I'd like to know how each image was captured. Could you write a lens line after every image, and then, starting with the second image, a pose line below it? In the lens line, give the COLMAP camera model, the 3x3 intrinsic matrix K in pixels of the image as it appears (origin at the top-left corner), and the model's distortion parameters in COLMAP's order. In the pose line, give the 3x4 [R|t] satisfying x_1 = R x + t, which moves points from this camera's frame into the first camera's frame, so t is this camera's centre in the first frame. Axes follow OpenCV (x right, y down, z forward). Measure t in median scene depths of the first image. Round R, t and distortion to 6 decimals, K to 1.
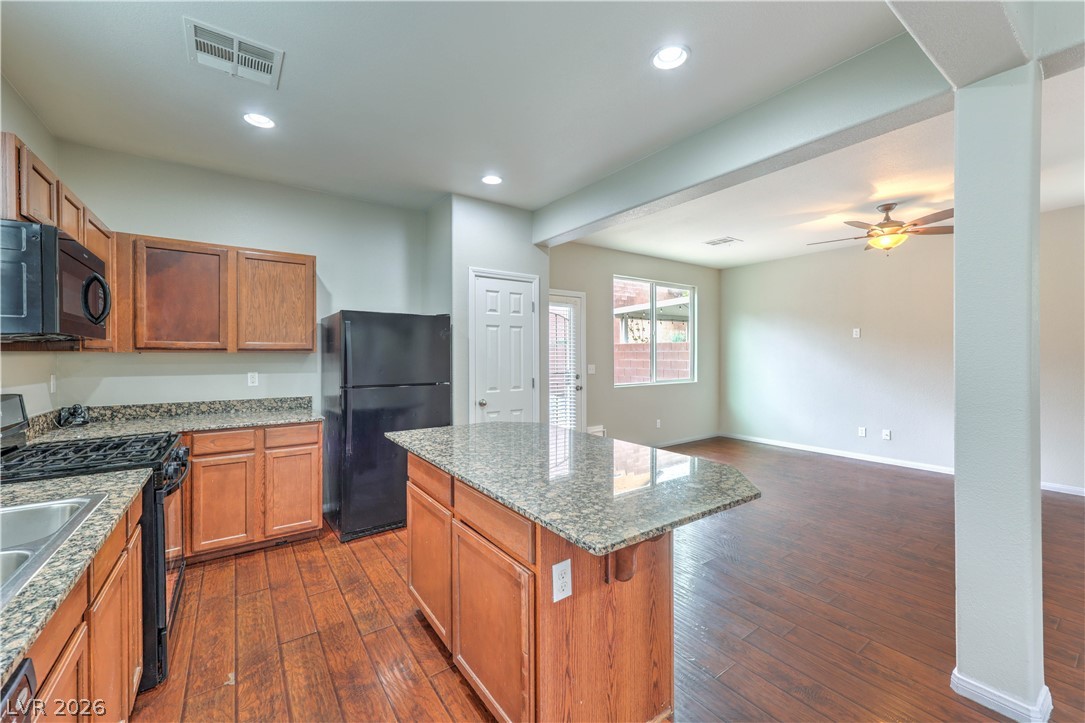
lens RADIAL K [[439.0, 0, 547.4], [0, 439.0, 355.2], [0, 0, 1]] dist [0.006888, 0.000439]
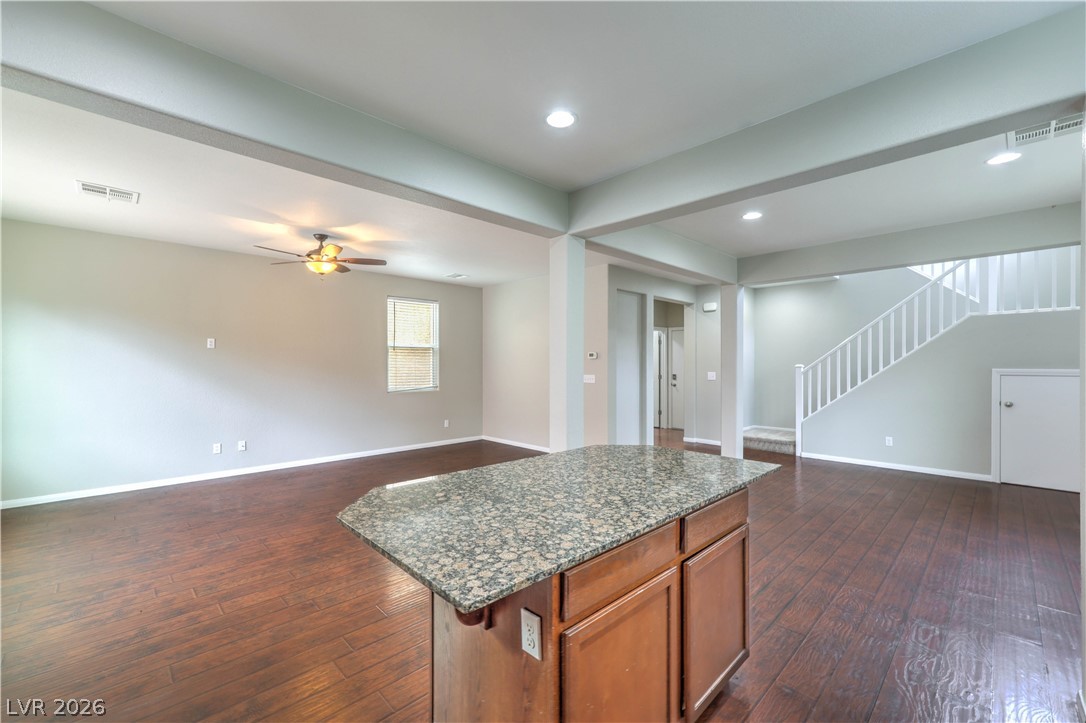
lens RADIAL K [[439.4, 0, 532.5], [0, 439.4, 367.6], [0, 0, 1]] dist [0.006888, 0.000439]
pose [[-0.131316, -0.010209, 0.991288, -0.543756], [0.005491, 0.999924, 0.011025, -0.009712], [-0.991325, 0.006891, -0.131250, 0.756484]]
